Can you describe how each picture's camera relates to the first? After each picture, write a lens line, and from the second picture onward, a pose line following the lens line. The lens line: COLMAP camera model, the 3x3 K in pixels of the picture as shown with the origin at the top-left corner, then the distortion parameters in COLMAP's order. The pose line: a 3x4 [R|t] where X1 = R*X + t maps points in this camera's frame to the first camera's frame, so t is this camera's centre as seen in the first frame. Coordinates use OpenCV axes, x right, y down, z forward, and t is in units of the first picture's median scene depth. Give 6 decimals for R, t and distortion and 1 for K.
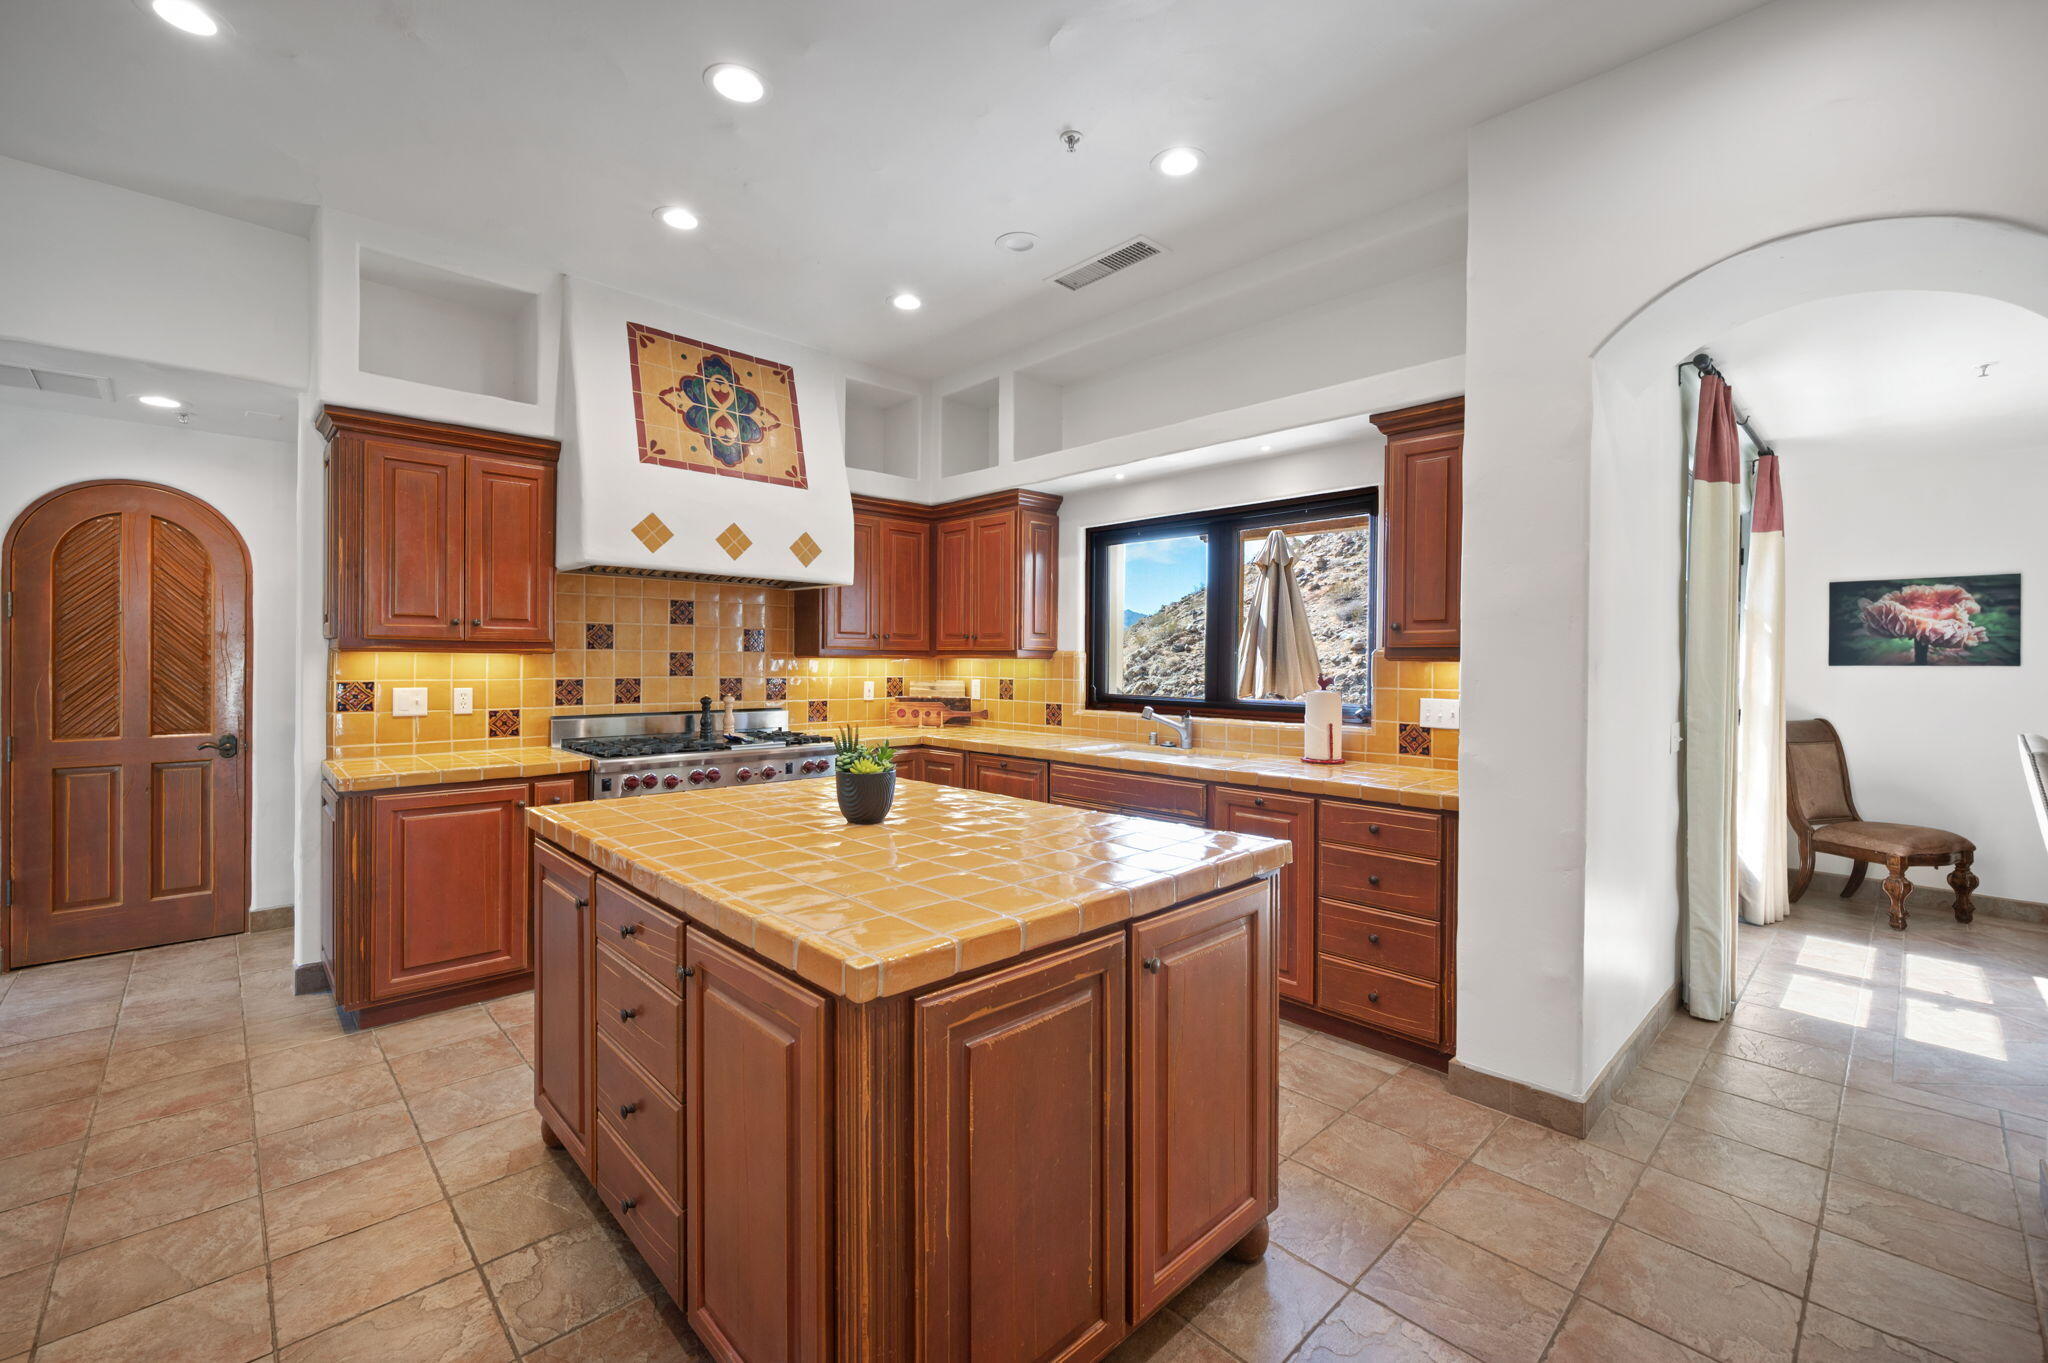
lens RADIAL K [[856.7, 0, 1030.1], [0, 856.7, 661.6], [0, 0, 1]] dist [-0.003057, -0.000483]
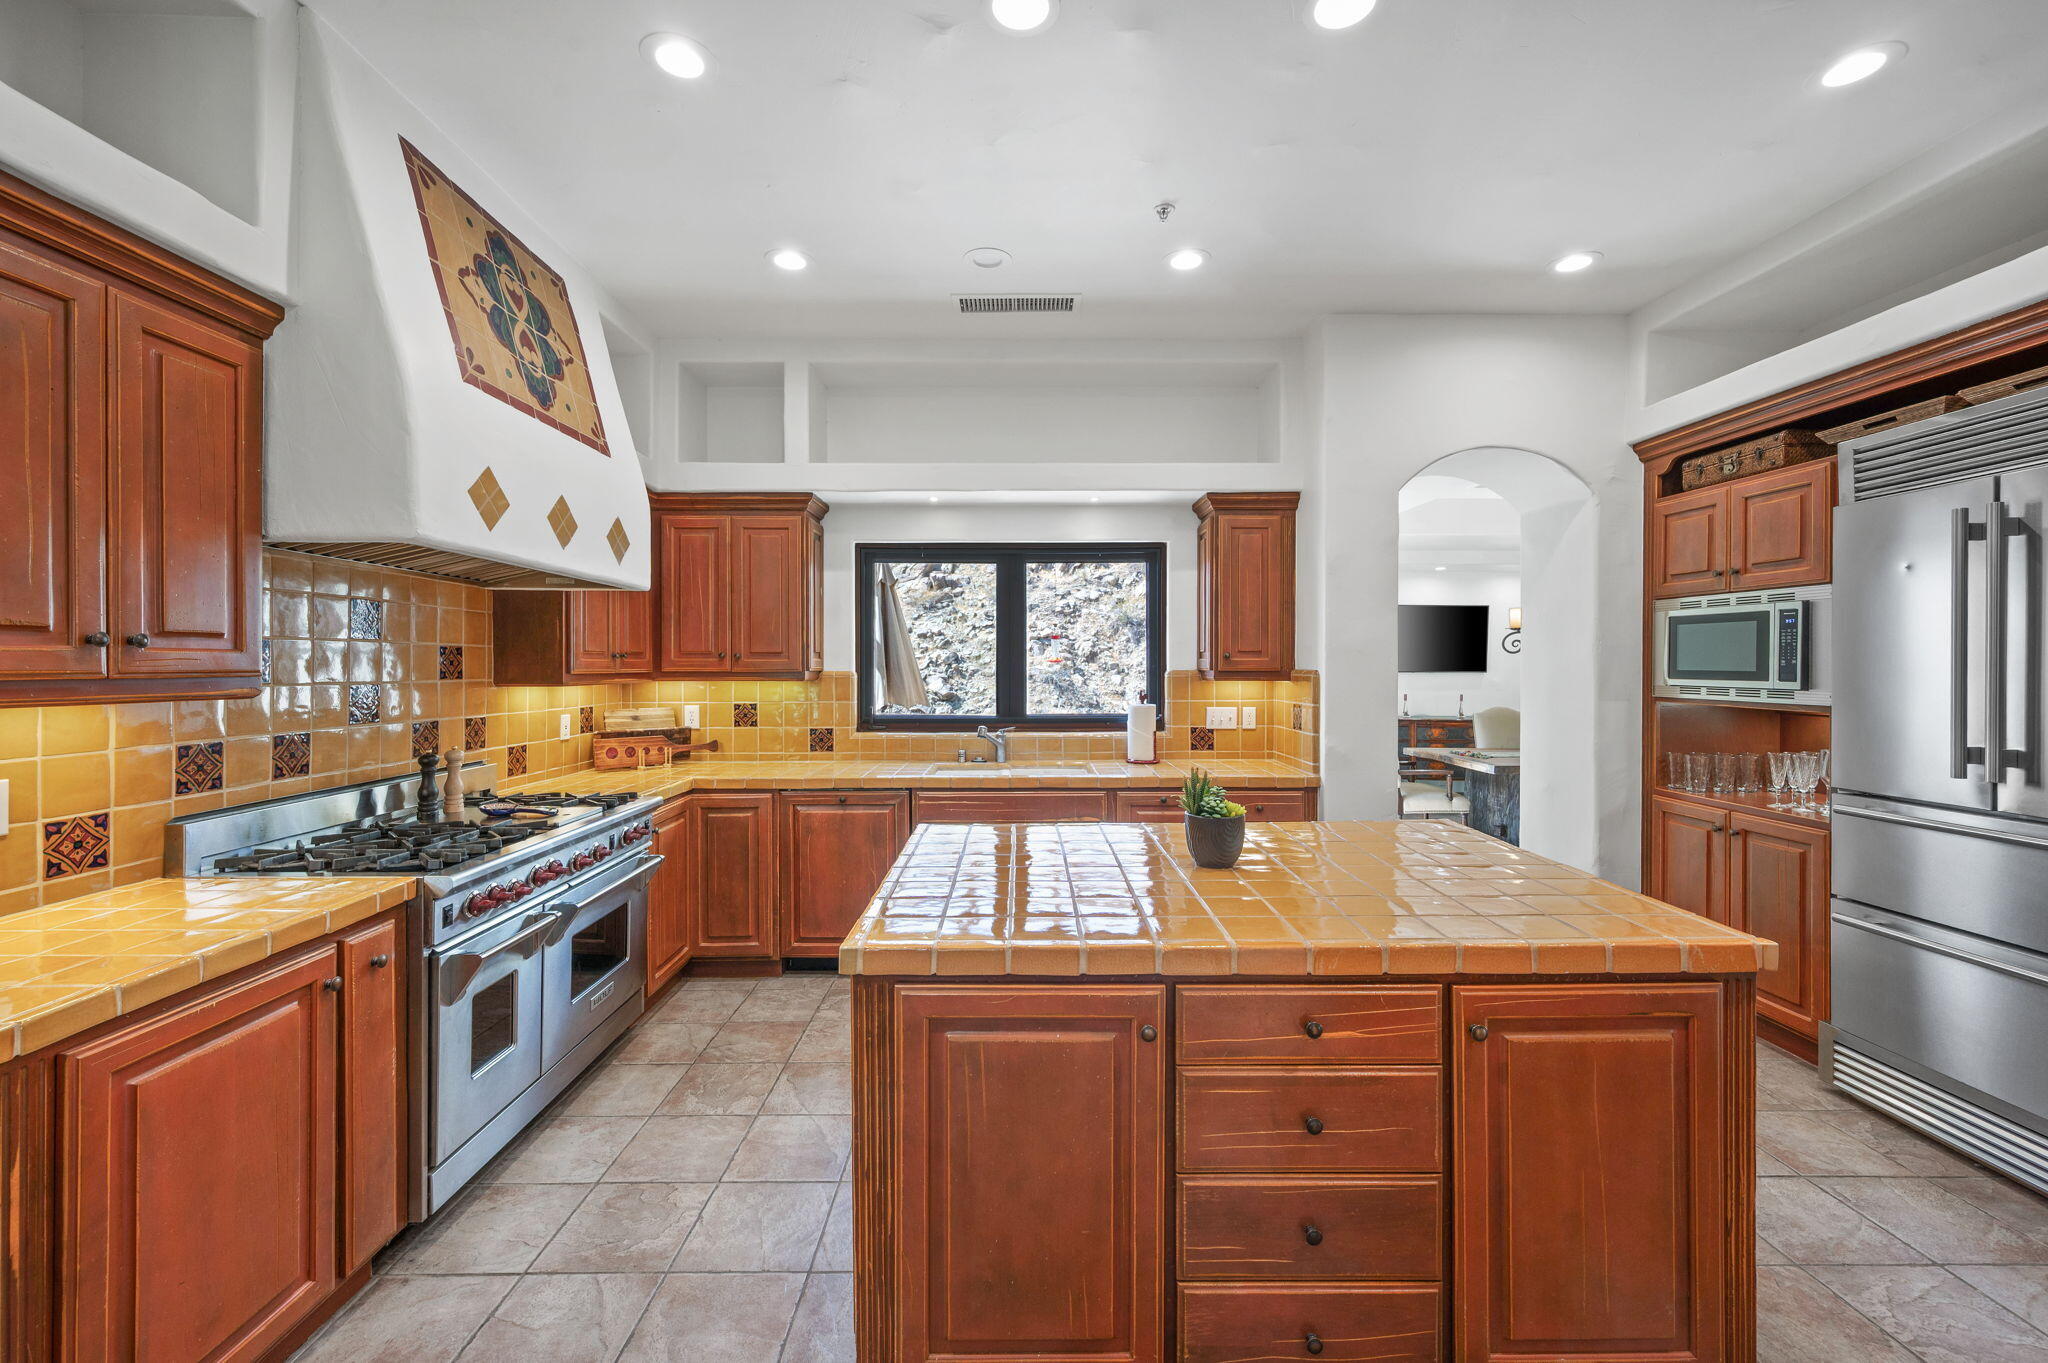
lens RADIAL K [[815.9, 0, 1030.6], [0, 815.9, 661.0], [0, 0, 1]] dist [-0.000063, 0.000039]
pose [[0.684689, -0.005077, 0.728817, -0.540093], [0.007414, 0.999973, 0.000000, -0.025749], [-0.728797, 0.005403, 0.684708, 0.271354]]
